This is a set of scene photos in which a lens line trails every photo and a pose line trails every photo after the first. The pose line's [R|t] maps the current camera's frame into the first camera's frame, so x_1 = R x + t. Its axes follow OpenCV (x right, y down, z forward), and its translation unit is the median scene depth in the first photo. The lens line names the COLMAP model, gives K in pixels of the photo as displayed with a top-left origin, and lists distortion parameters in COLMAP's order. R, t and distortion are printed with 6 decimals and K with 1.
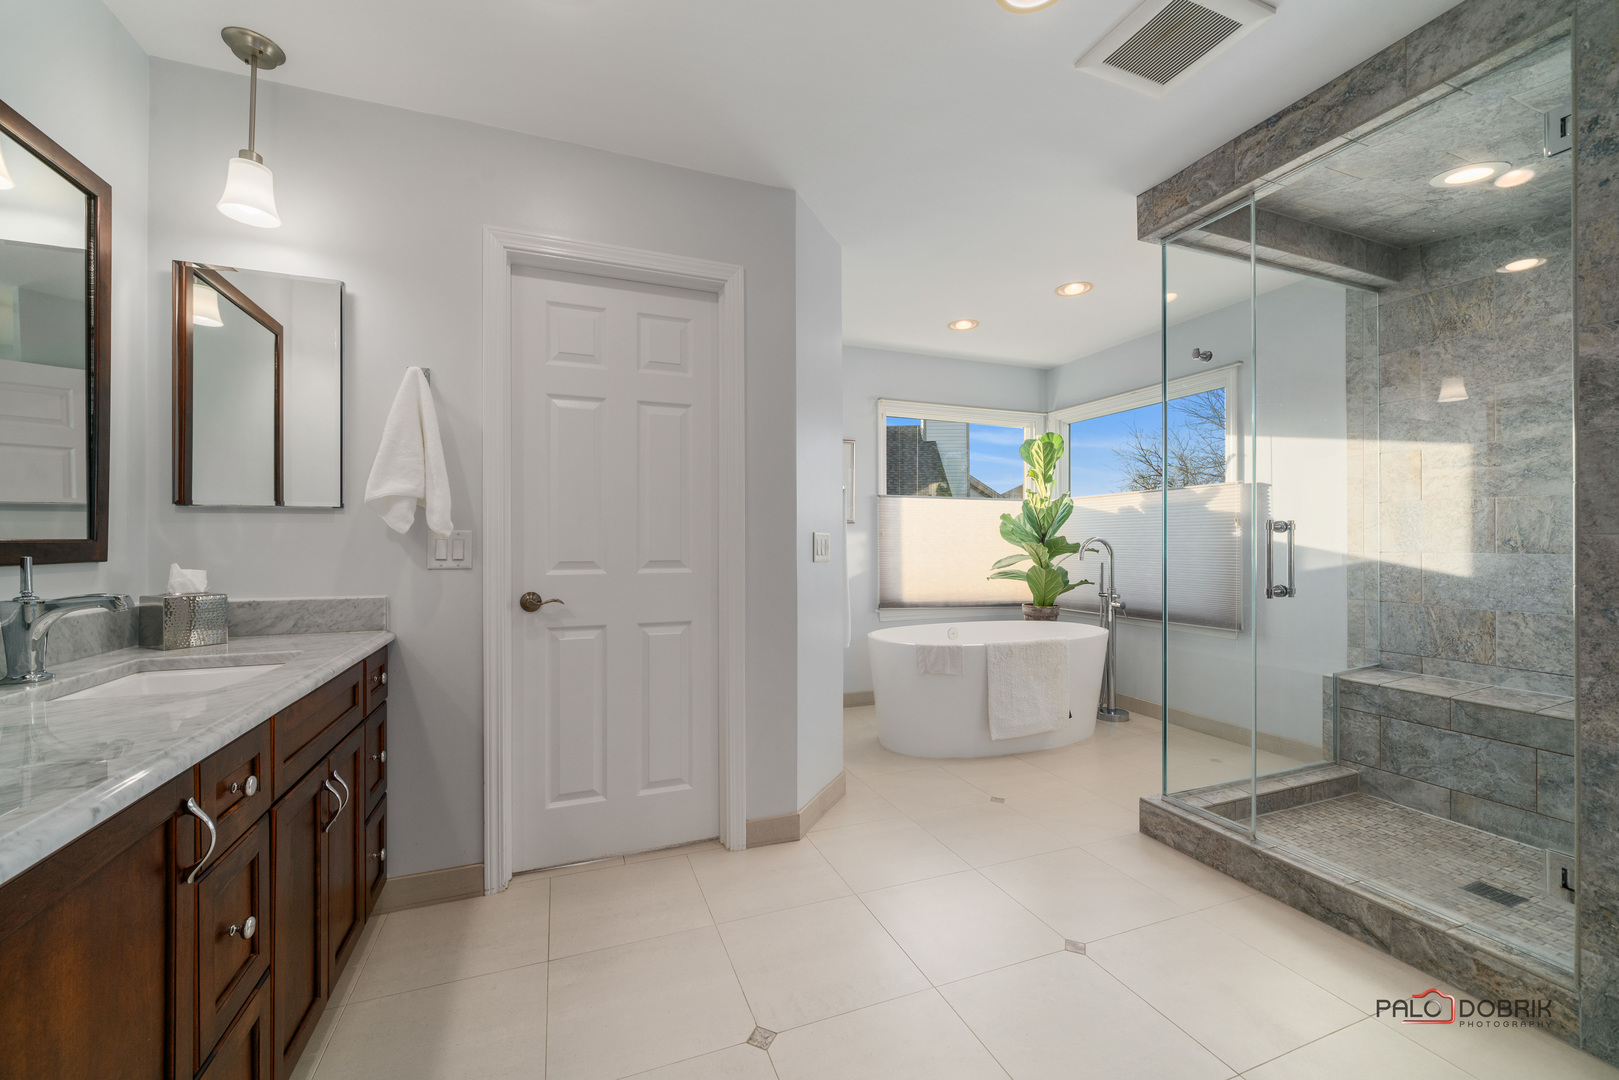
lens RADIAL K [[629.9, 0, 801.3], [0, 629.9, 541.0], [0, 0, 1]] dist [0.001127, -0.000709]
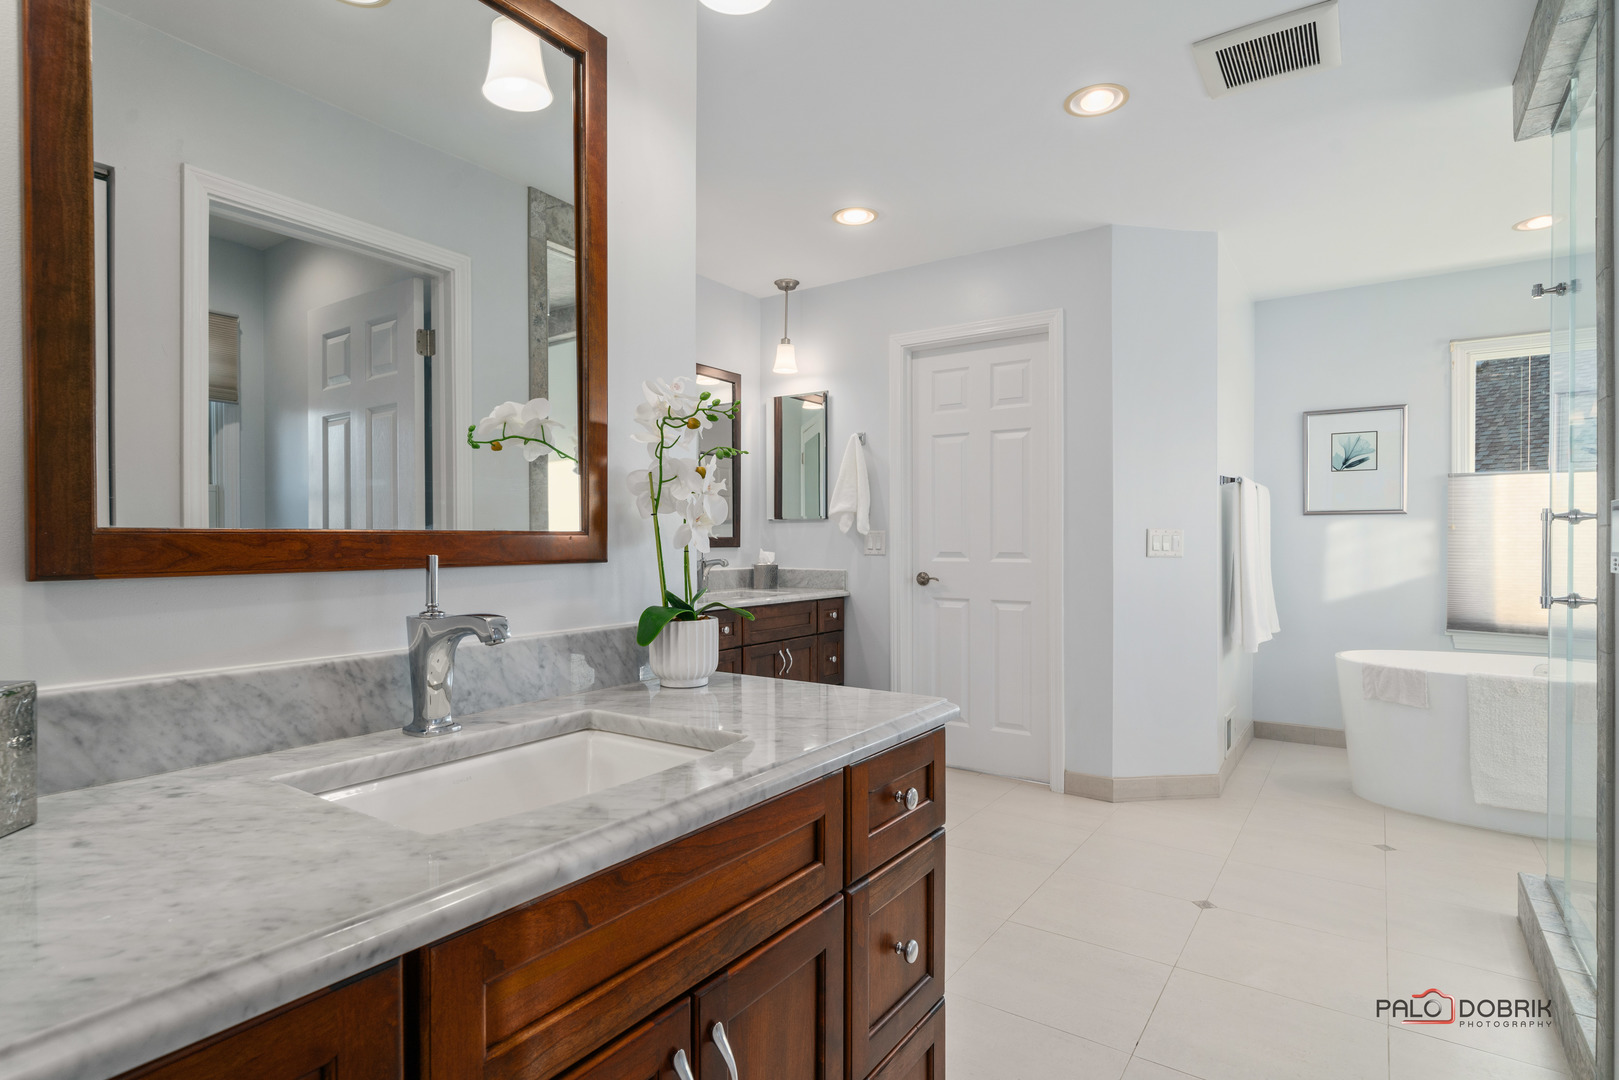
lens RADIAL K [[817.4, 0, 814.2], [0, 817.4, 542.7], [0, 0, 1]] dist [0.006414, 0.001067]
pose [[0.575905, 0.001613, -0.817515, 0.951639], [0.000888, 0.999996, 0.002599, 0.006742], [0.817516, -0.002222, 0.575901, -0.296214]]
